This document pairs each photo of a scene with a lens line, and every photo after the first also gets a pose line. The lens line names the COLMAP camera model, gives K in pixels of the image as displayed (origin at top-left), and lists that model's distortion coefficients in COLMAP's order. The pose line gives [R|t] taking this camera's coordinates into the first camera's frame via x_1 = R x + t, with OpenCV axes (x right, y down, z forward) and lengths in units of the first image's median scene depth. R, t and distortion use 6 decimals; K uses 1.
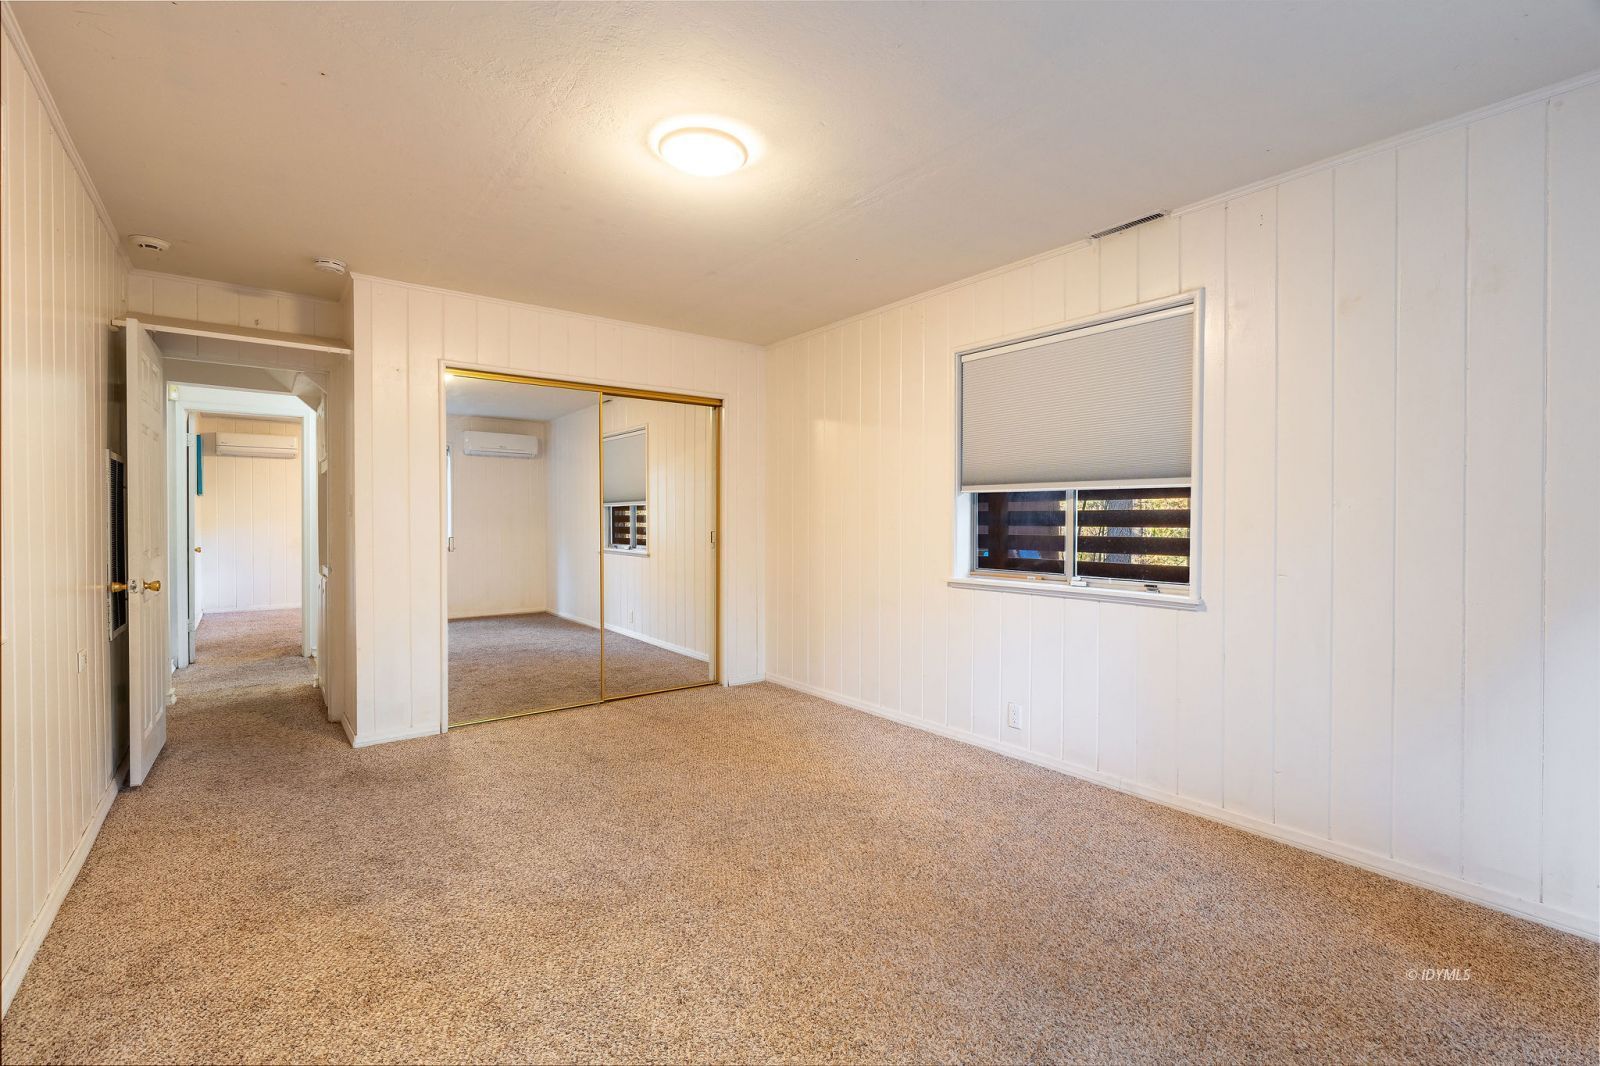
lens RADIAL K [[726.5, 0, 794.6], [0, 726.5, 529.1], [0, 0, 1]] dist [0.002138, 0.000465]
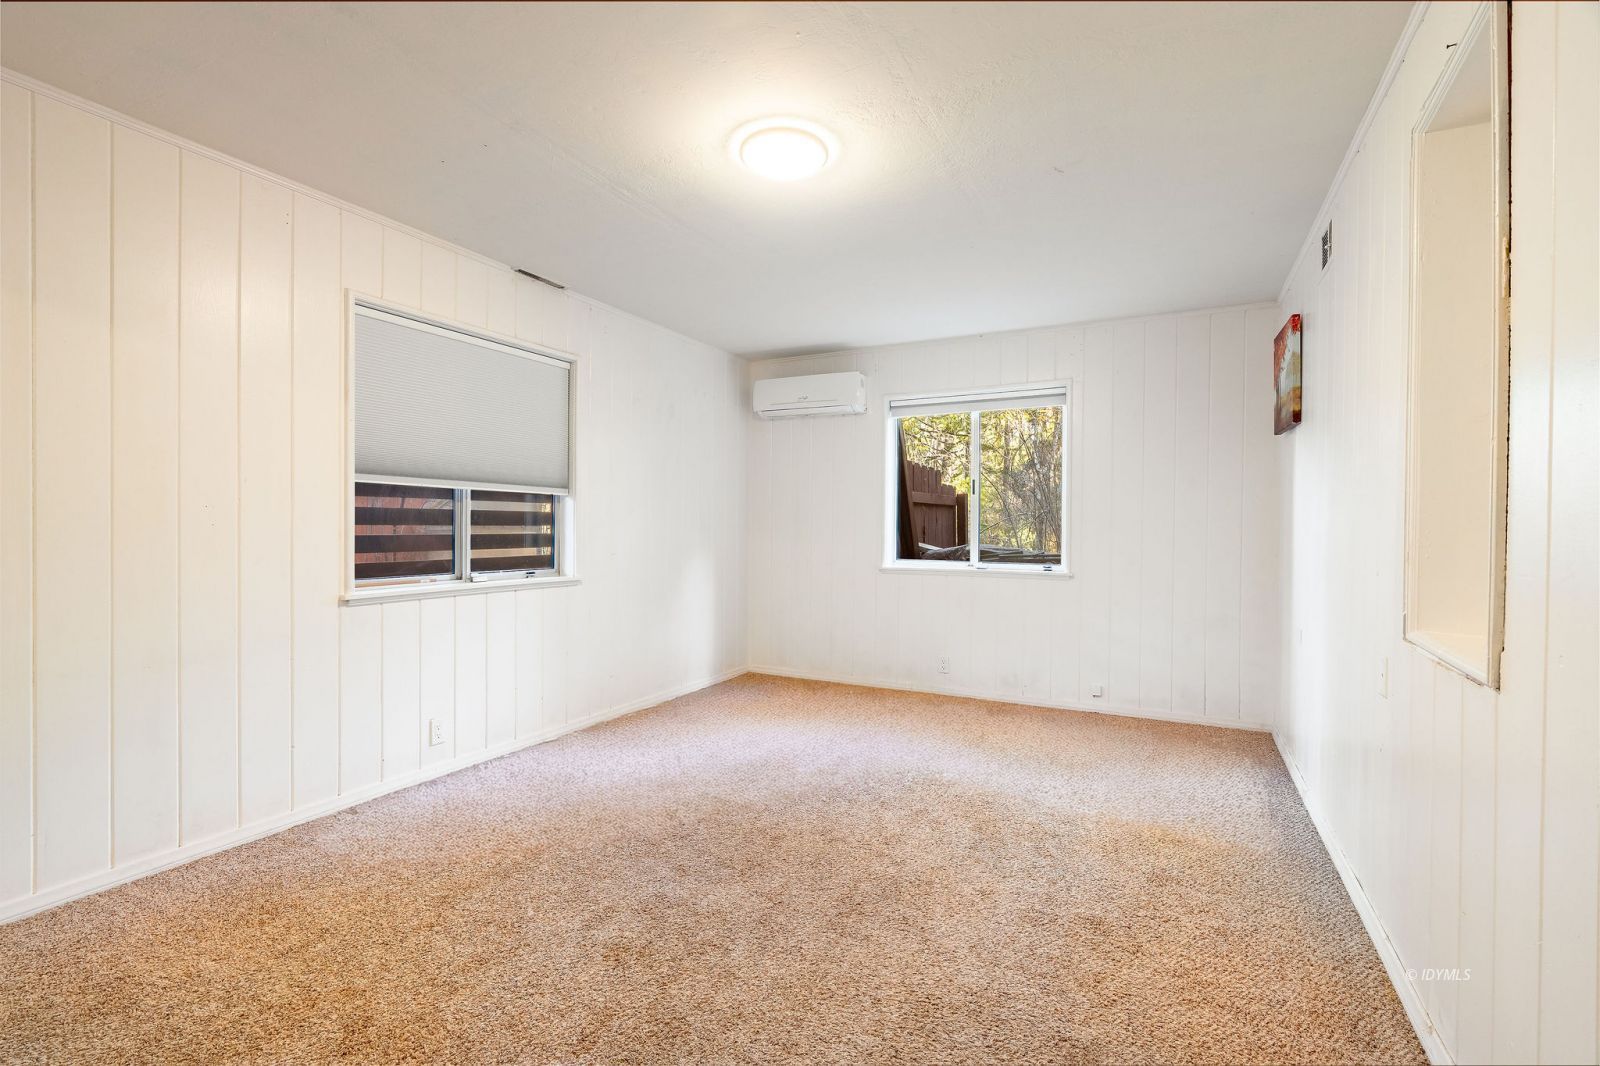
lens RADIAL K [[726.5, 0, 795.4], [0, 726.5, 529.4], [0, 0, 1]] dist [0.002138, 0.000465]
pose [[-0.421912, -0.010774, 0.906573, -0.746998], [0.001350, 0.999921, 0.012512, -0.010045], [-0.906636, 0.006503, -0.421864, 1.012921]]
